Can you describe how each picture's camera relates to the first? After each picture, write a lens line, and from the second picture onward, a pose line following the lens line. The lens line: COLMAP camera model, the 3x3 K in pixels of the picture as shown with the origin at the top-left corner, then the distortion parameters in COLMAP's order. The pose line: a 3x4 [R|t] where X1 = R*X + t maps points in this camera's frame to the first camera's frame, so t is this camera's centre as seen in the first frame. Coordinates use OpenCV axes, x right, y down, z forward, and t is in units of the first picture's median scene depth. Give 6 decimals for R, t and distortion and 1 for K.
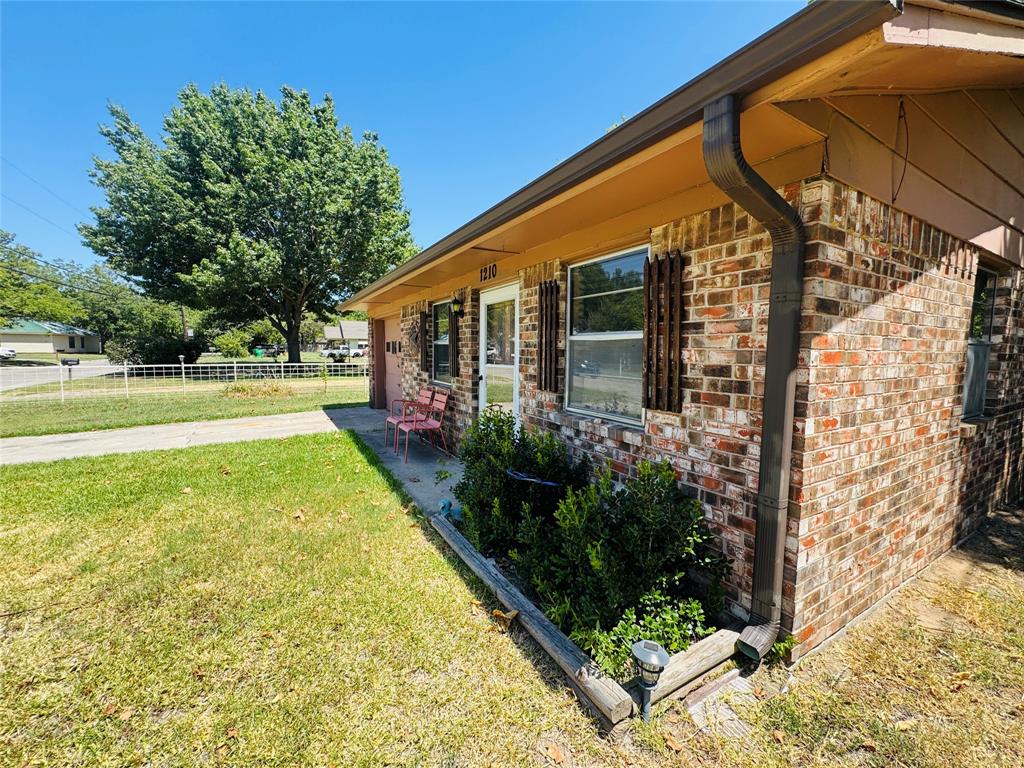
lens RADIAL K [[411.2, 0, 510.0], [0, 411.2, 382.4], [0, 0, 1]] dist [-0.002096, -0.000167]
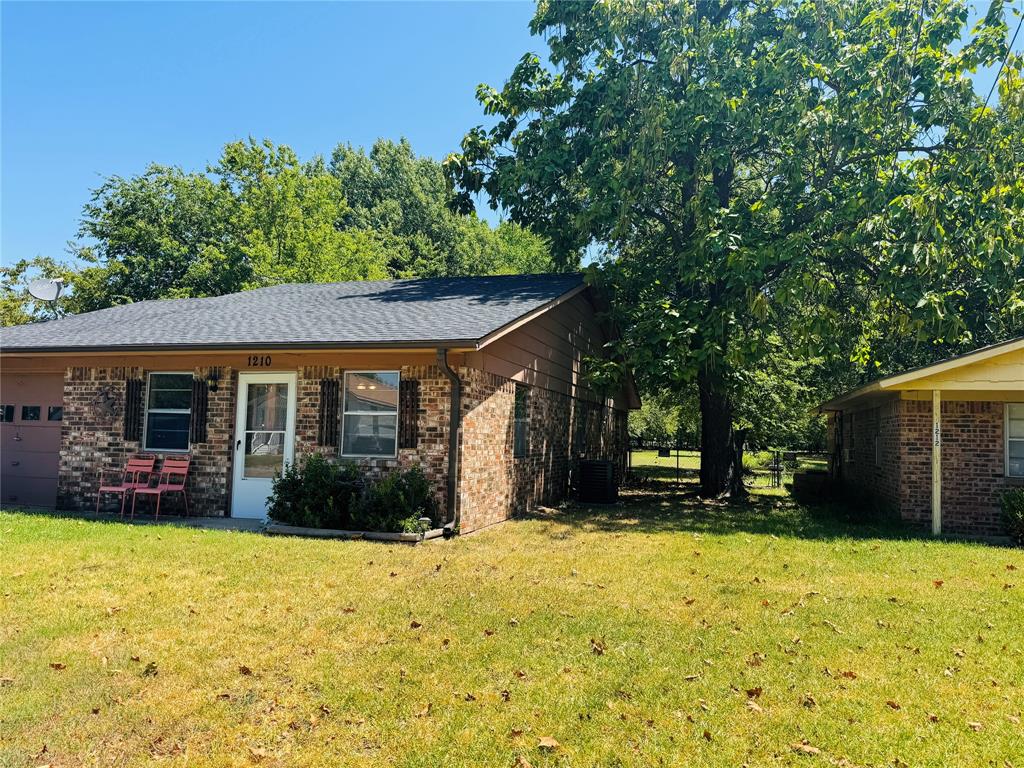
lens RADIAL K [[717.5, 0, 515.0], [0, 717.5, 386.4], [0, 0, 1]] dist [0.121671, -0.209319]
pose [[0.734405, 0.056322, 0.676371, -1.935359], [0.036877, 0.991767, -0.122627, 0.247050], [-0.677709, 0.115000, 0.726282, -2.349797]]
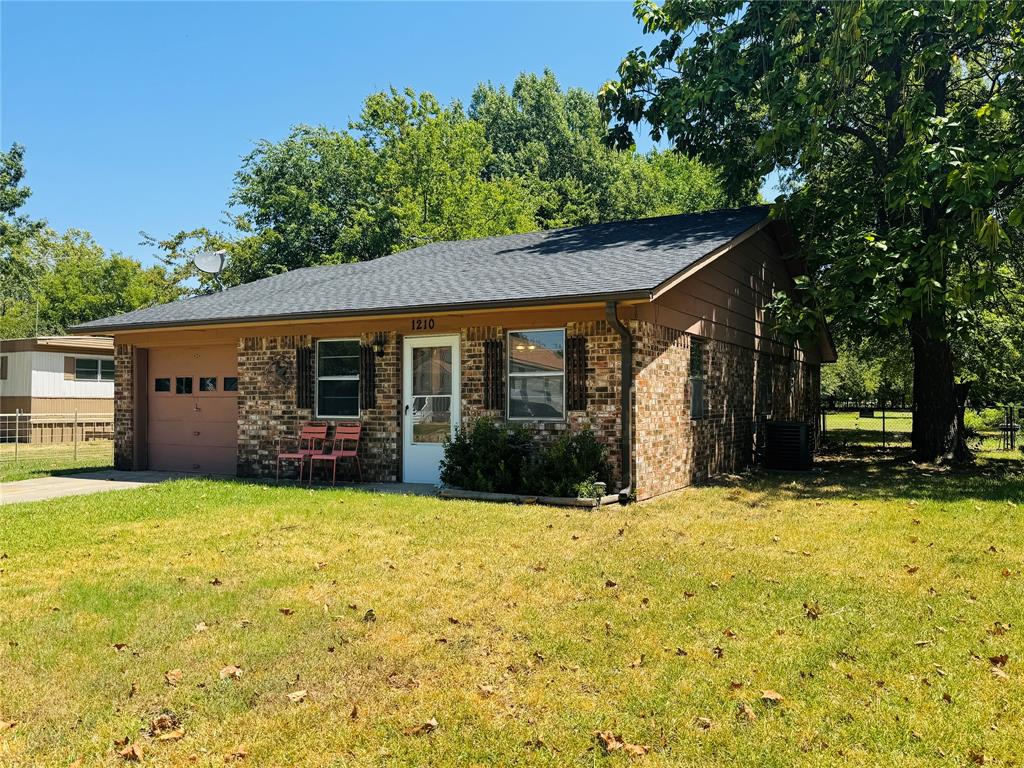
lens RADIAL K [[795.4, 0, 516.2], [0, 795.4, 387.5], [0, 0, 1]] dist [0.182280, -0.364862]
pose [[0.853820, -0.000164, 0.520569, -2.095411], [0.048941, 0.995596, -0.079959, 0.276678], [-0.518263, 0.093748, 0.850067, -2.397817]]
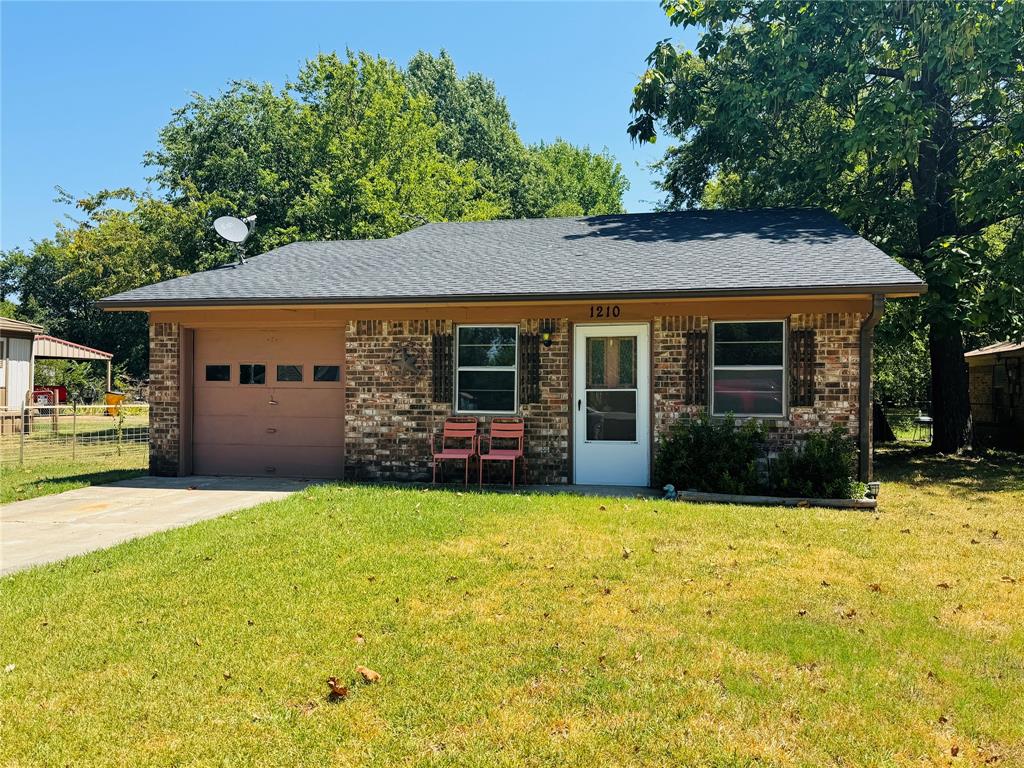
lens RADIAL K [[795.4, 0, 516.2], [0, 795.4, 387.5], [0, 0, 1]] dist [0.182280, -0.364862]
pose [[0.685680, 0.001870, 0.727900, -3.594974], [0.056934, 0.996795, -0.056192, 0.125404], [-0.725673, 0.079972, 0.683376, -0.702856]]
